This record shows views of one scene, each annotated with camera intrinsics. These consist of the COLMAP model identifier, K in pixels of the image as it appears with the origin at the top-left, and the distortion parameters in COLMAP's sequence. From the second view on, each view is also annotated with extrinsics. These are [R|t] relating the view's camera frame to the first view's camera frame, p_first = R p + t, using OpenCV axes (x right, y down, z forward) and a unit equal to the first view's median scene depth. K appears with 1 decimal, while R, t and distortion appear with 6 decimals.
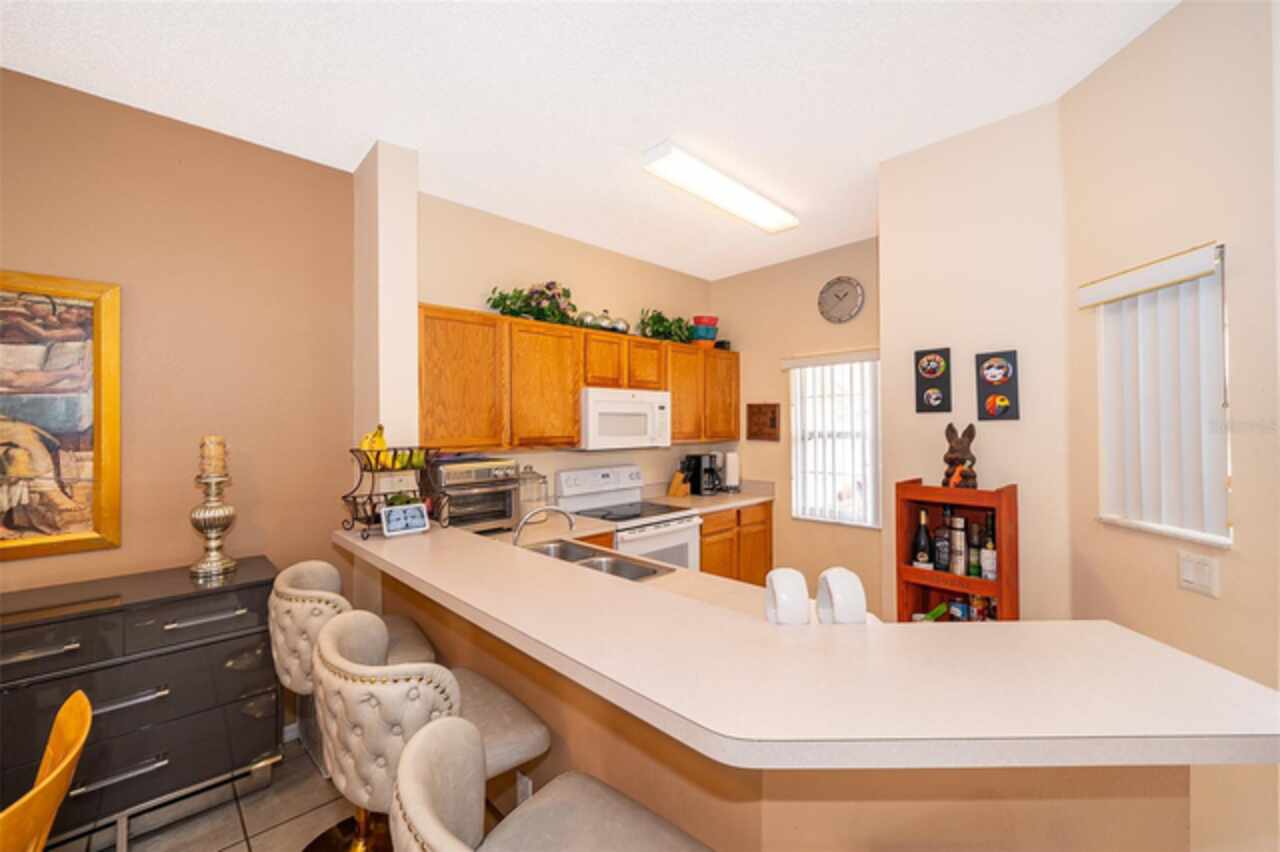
lens RADIAL K [[516.3, 0, 640.0], [0, 516.3, 426.0], [0, 0, 1]] dist [0.000169, 0.000008]
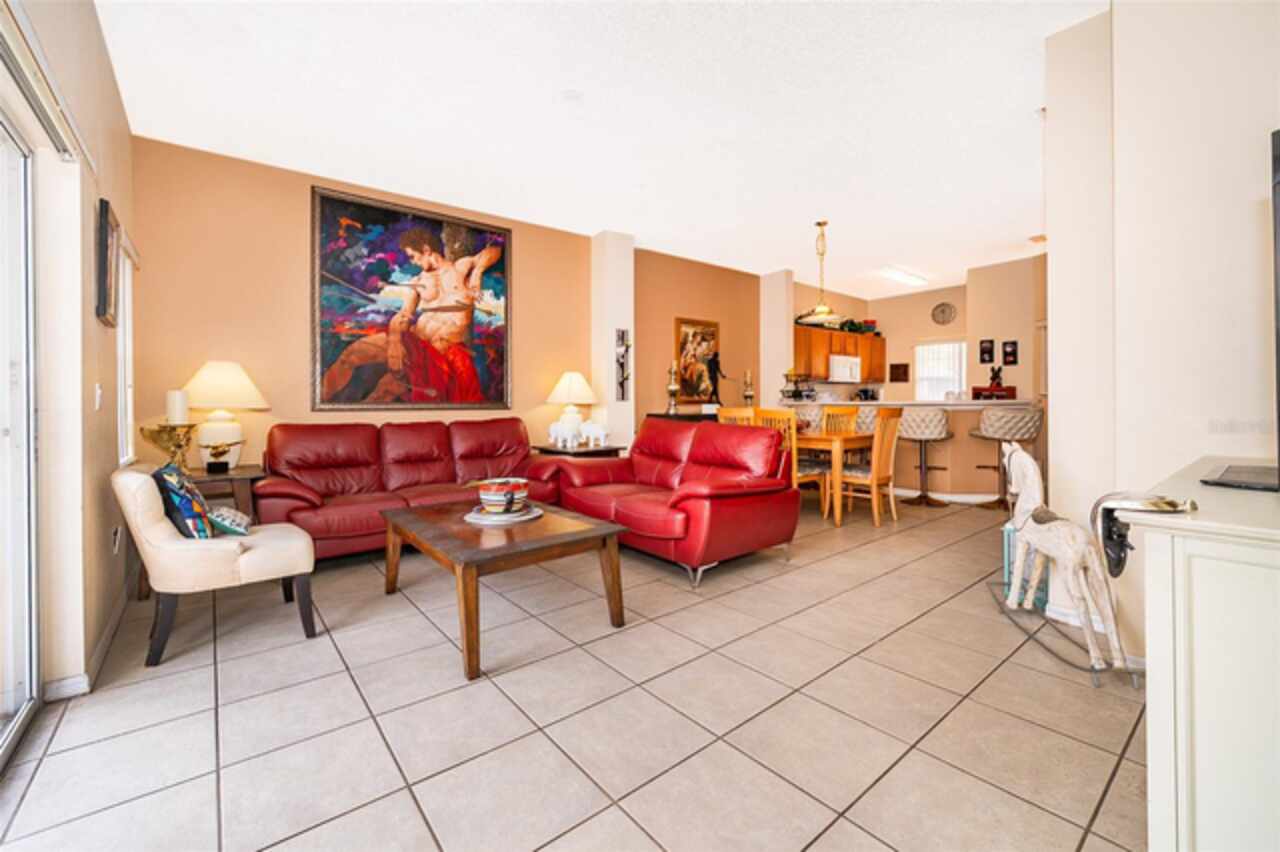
lens RADIAL K [[523.0, 0, 636.6], [0, 523.0, 408.3], [0, 0, 1]] dist [0.001483, 0.000109]
pose [[0.996341, 0.007808, -0.085107, -0.773586], [-0.006647, 0.999881, 0.013907, 0.138603], [0.085206, -0.013291, 0.996275, -1.426535]]
